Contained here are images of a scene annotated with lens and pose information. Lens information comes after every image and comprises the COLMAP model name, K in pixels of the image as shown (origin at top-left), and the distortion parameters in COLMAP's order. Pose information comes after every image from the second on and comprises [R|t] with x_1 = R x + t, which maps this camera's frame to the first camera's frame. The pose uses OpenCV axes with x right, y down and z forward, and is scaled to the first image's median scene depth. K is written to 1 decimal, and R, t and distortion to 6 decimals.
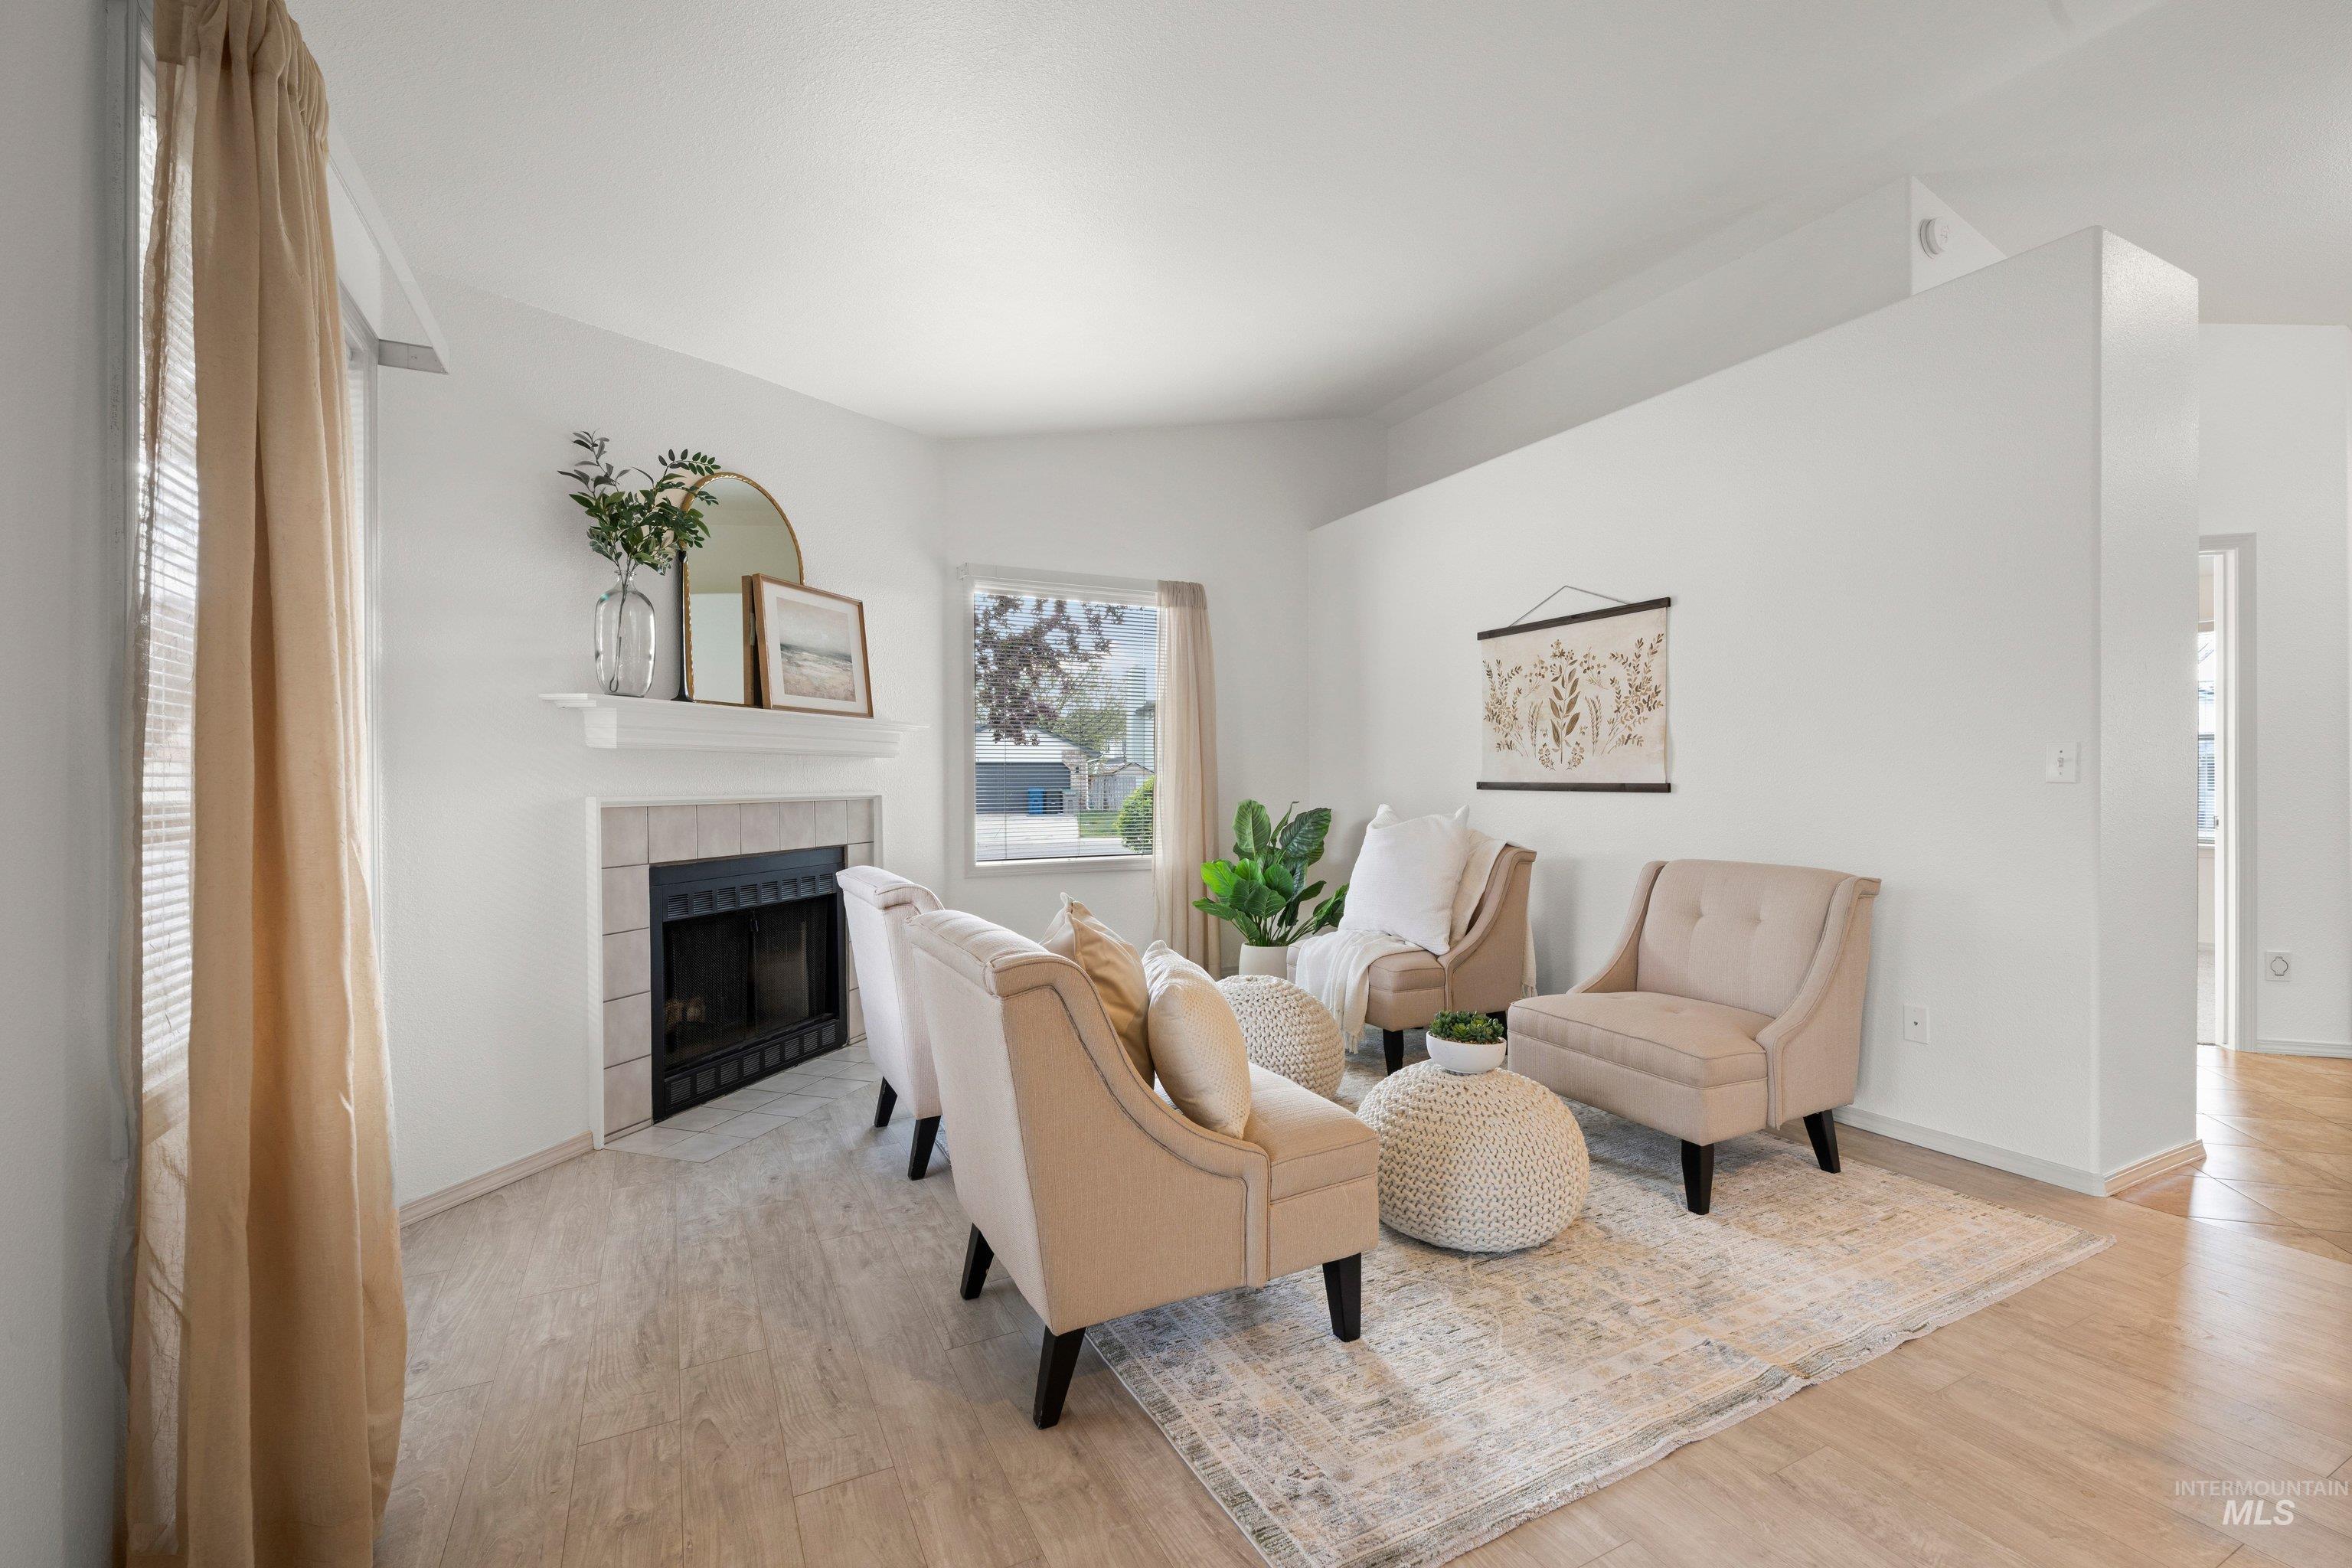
lens RADIAL K [[1001.6, 0, 1181.4], [0, 1001.6, 786.1], [0, 0, 1]] dist [0.000011, -0.000071]
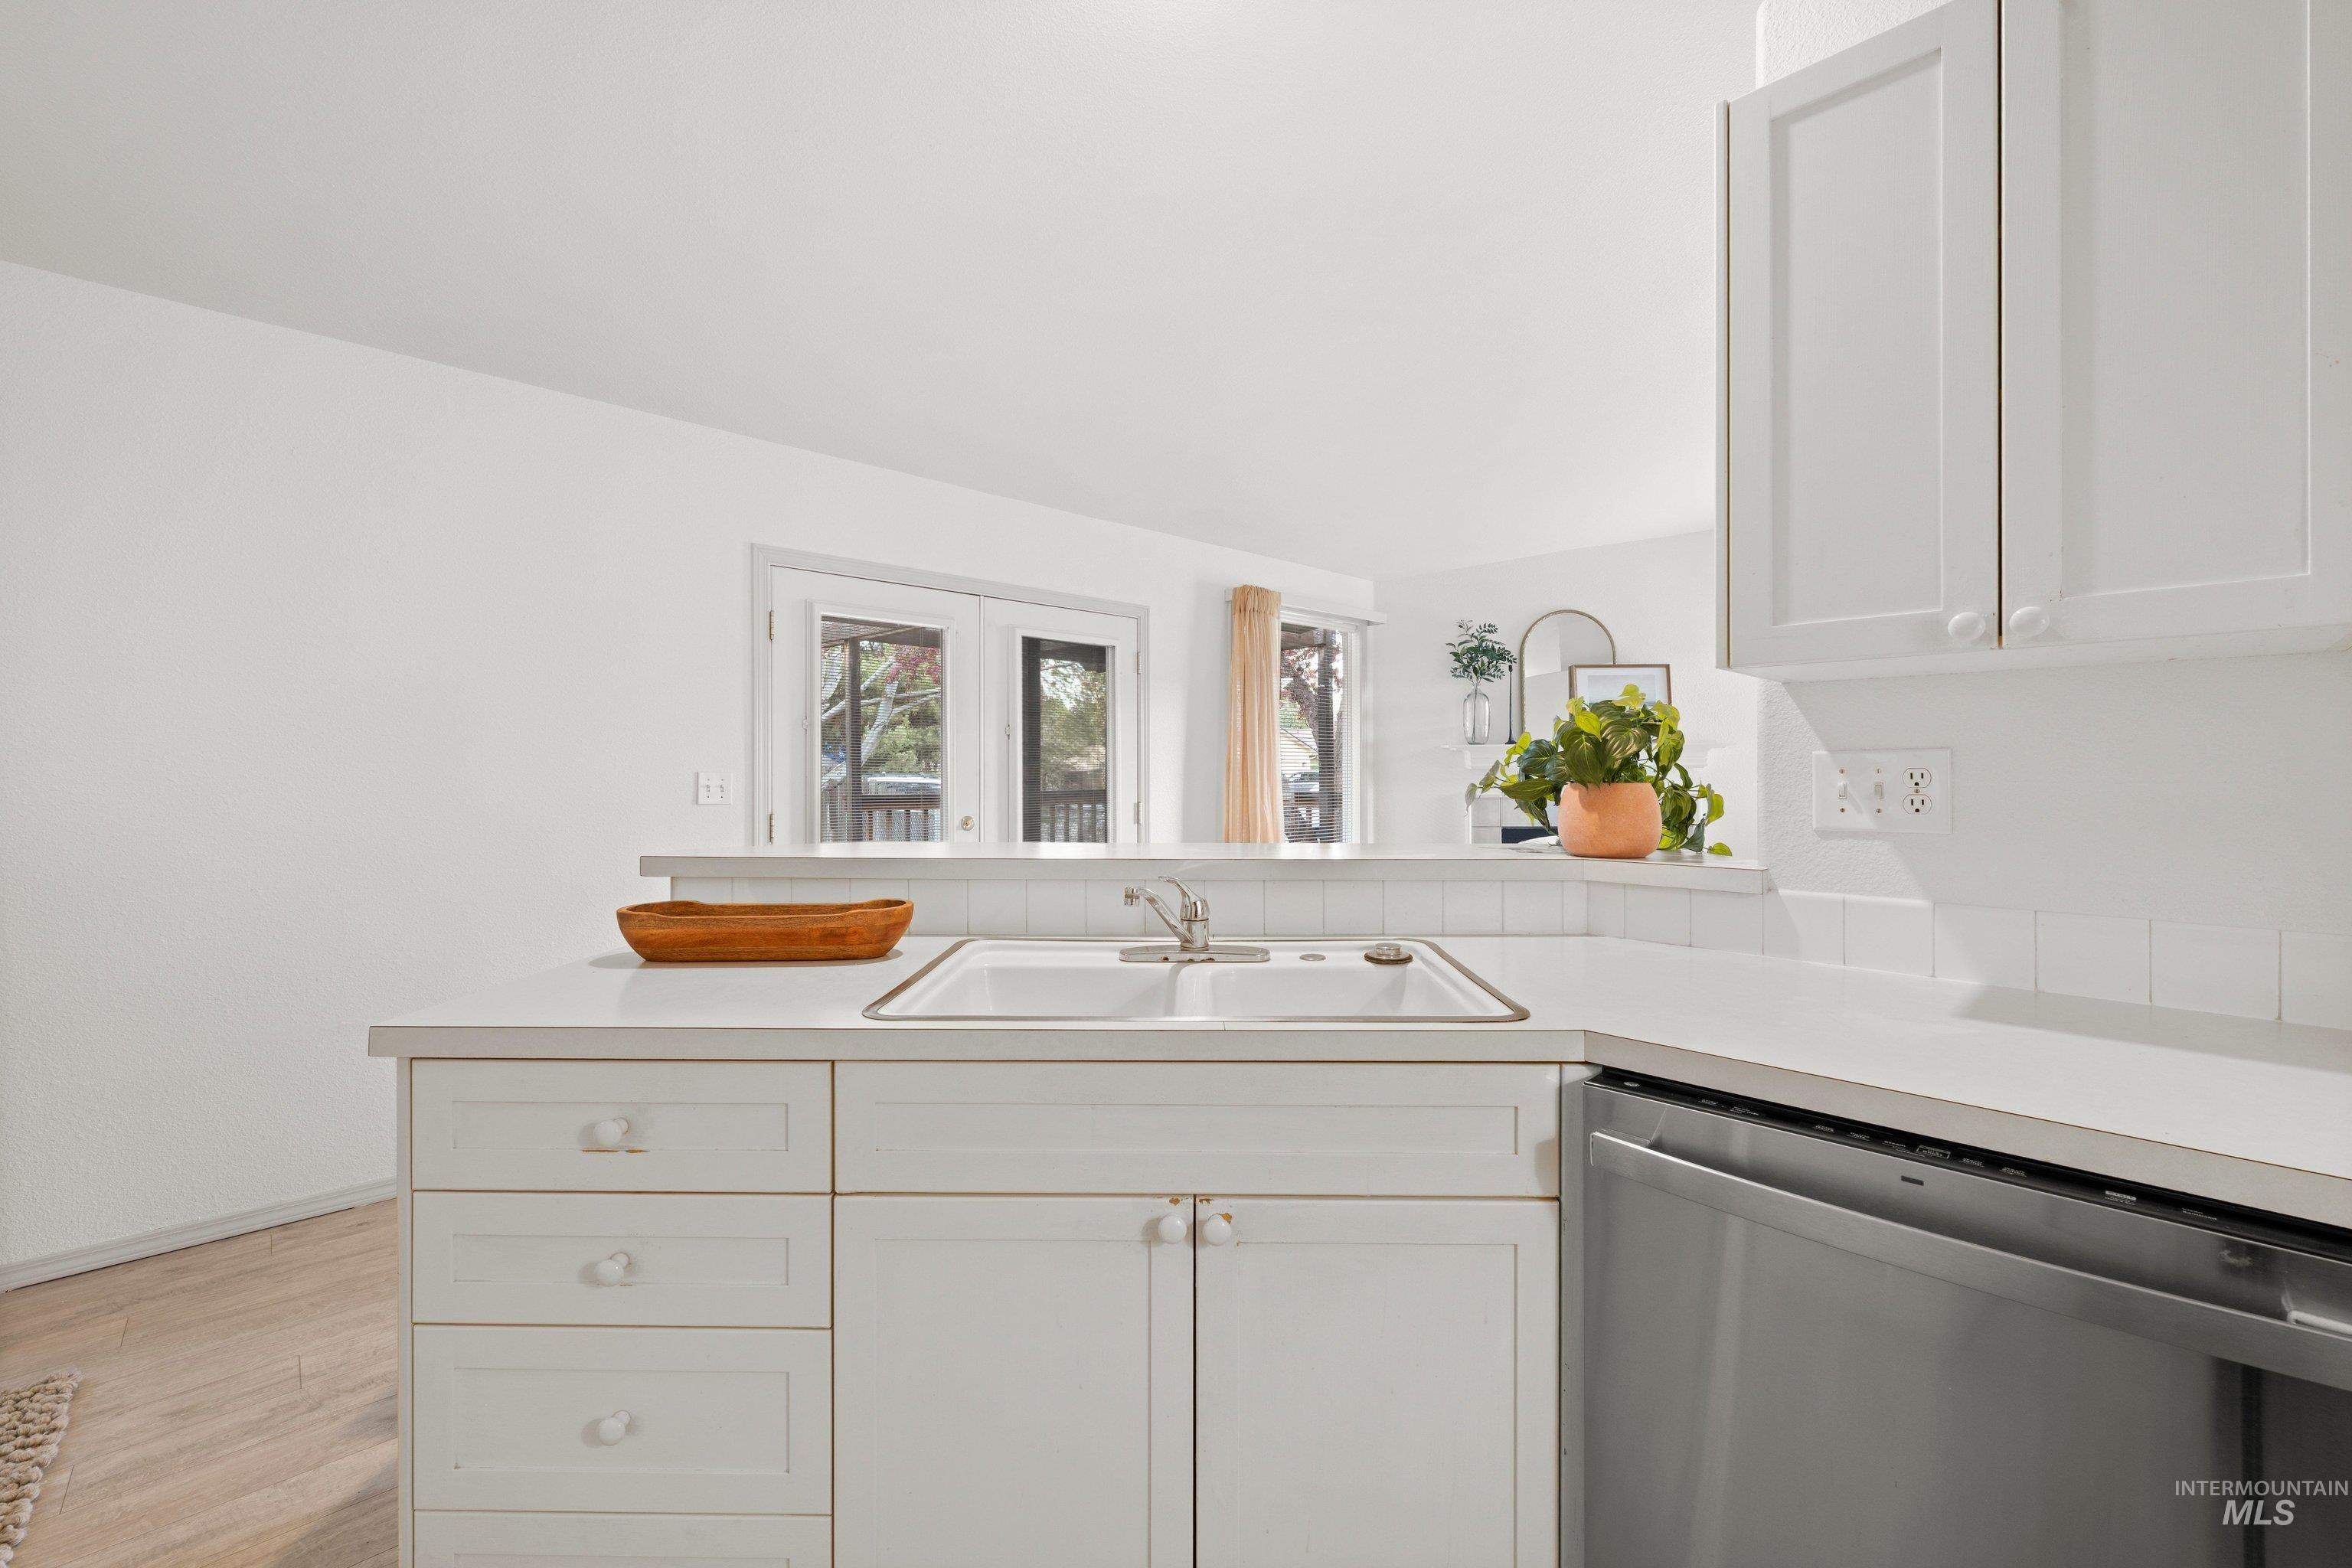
lens RADIAL K [[943.8, 0, 1182.5], [0, 943.8, 772.3], [0, 0, 1]] dist [-0.000795, 0.000193]
pose [[0.286695, 0.001920, -0.958020, 0.898981], [-0.001180, 0.999998, 0.001651, -0.026666], [0.958021, 0.000657, 0.286696, -0.109186]]
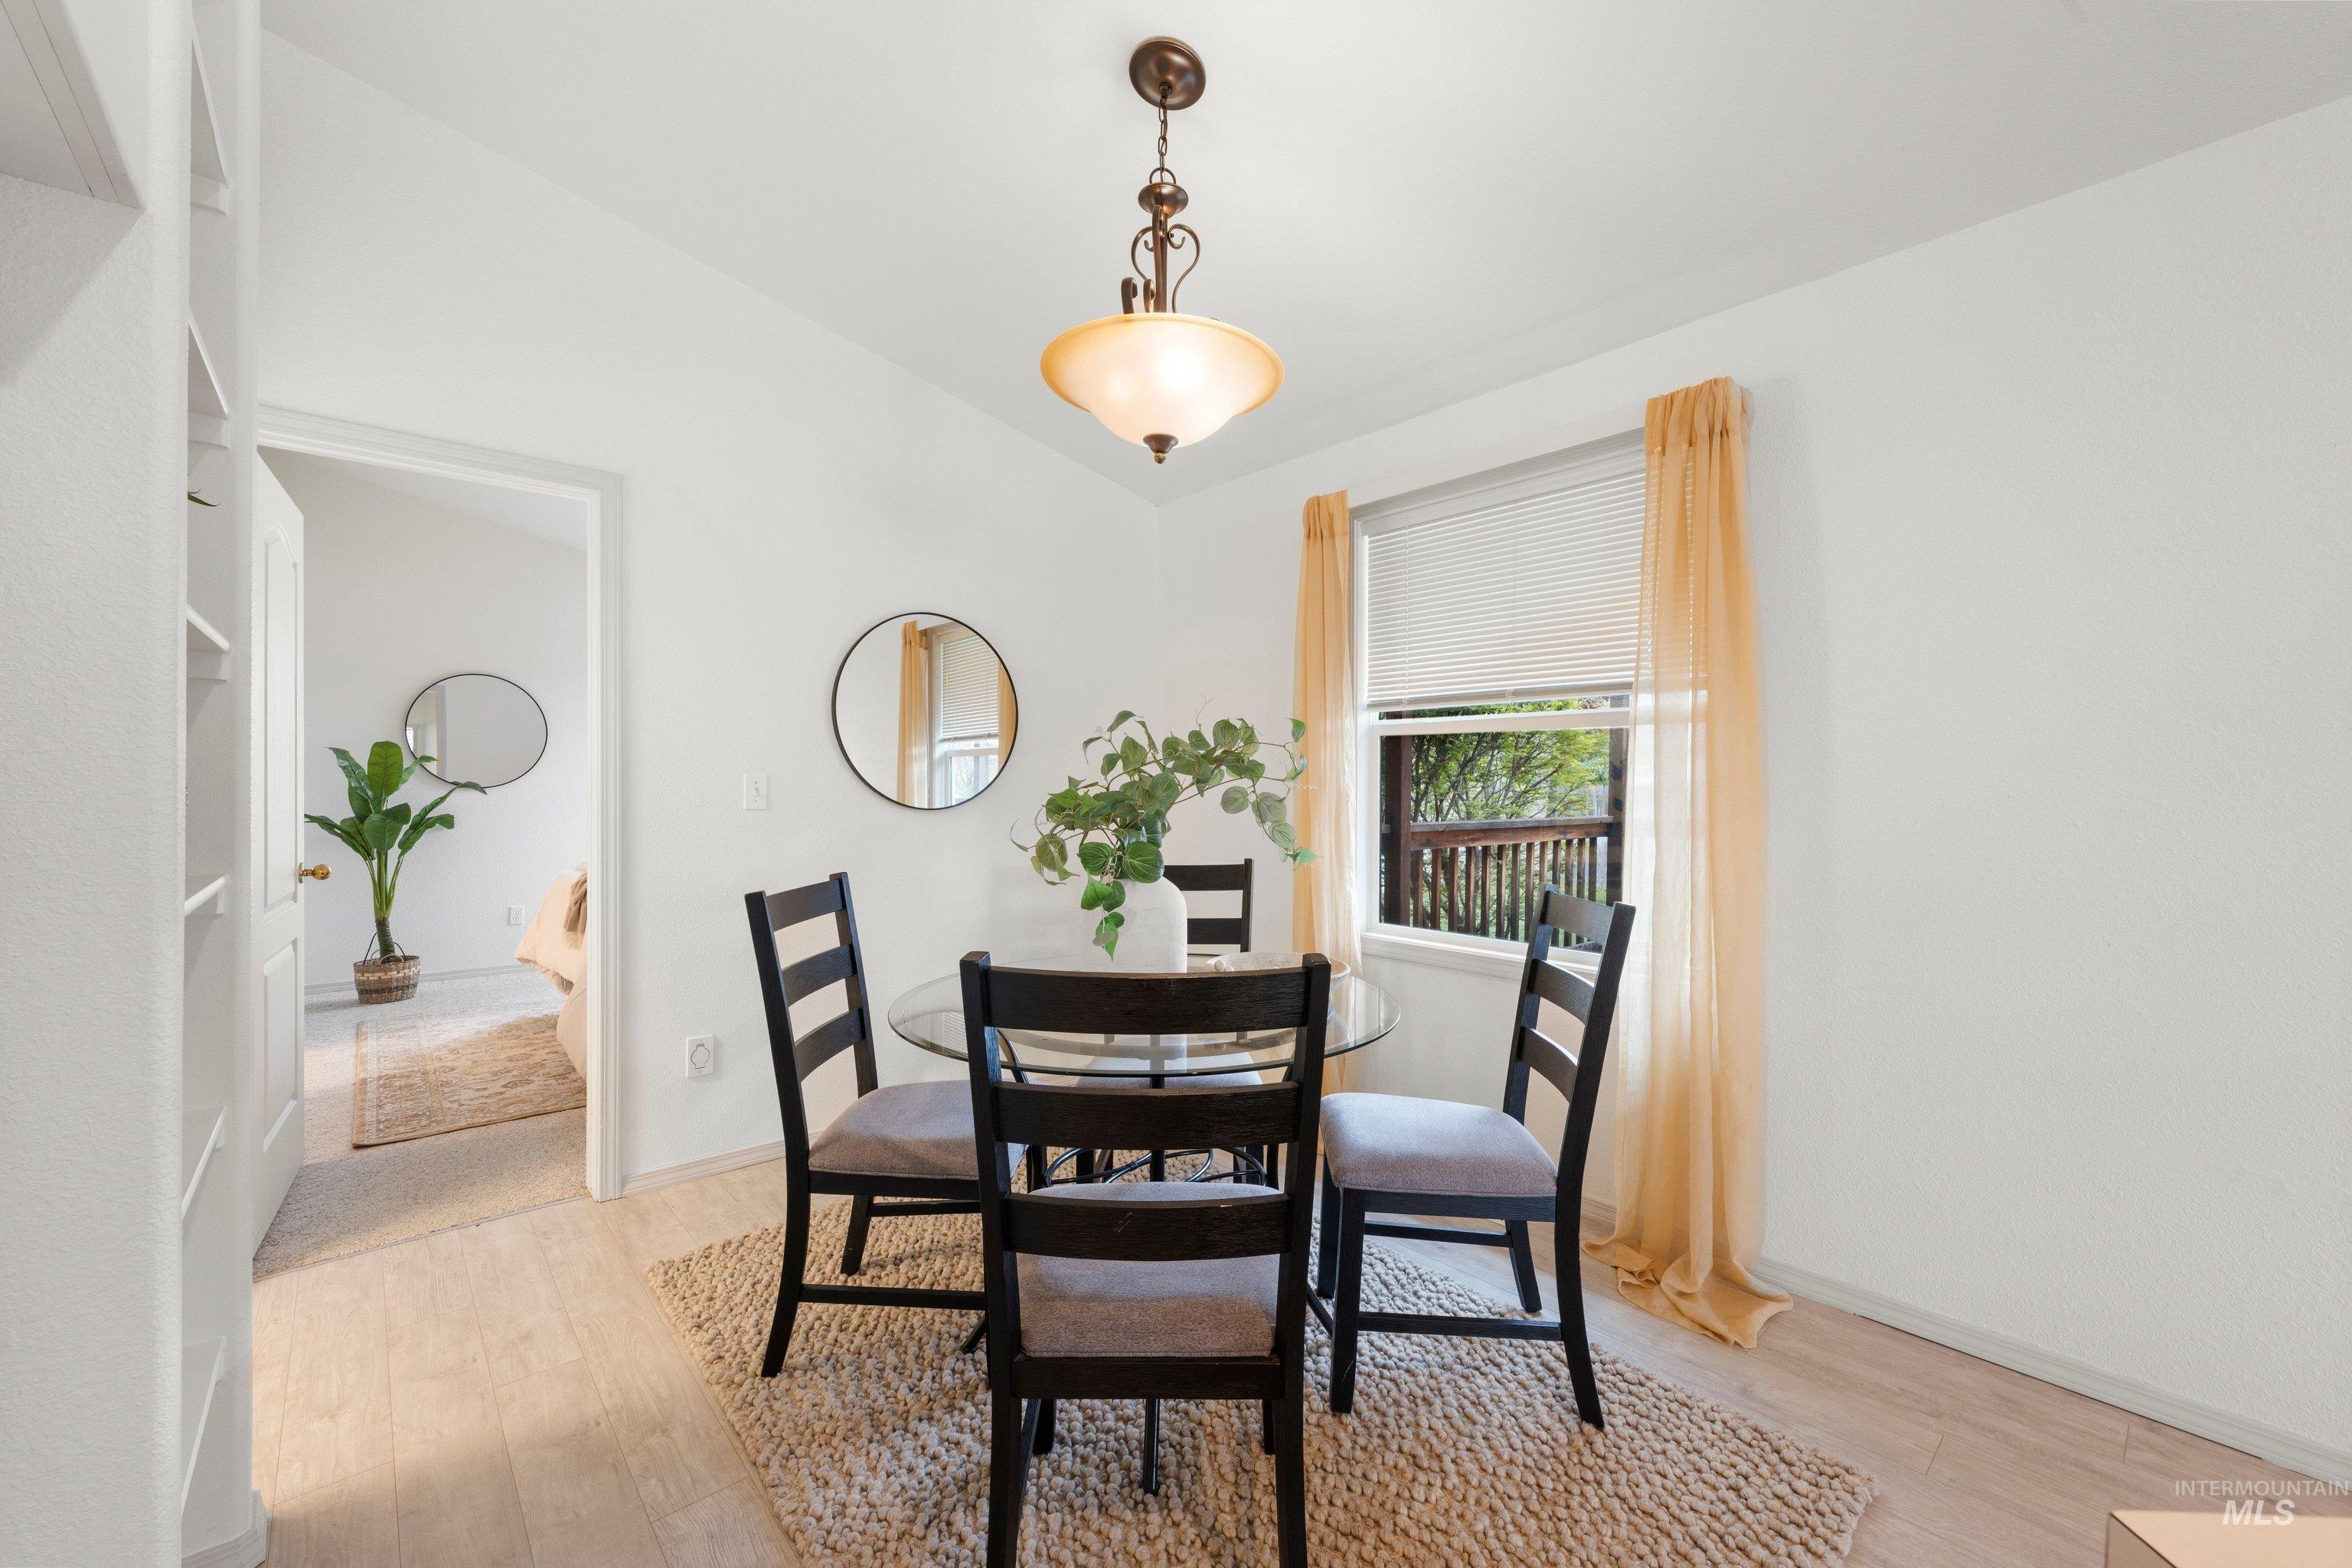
lens RADIAL K [[925.5, 0, 1177.6], [0, 925.5, 790.4], [0, 0, 1]] dist [0.000355, 0.000073]
pose [[-0.968723, -0.001164, -0.248141, 0.669081], [-0.002651, 0.999980, 0.005657, -0.024716], [0.248129, 0.006138, -0.968707, -0.196870]]
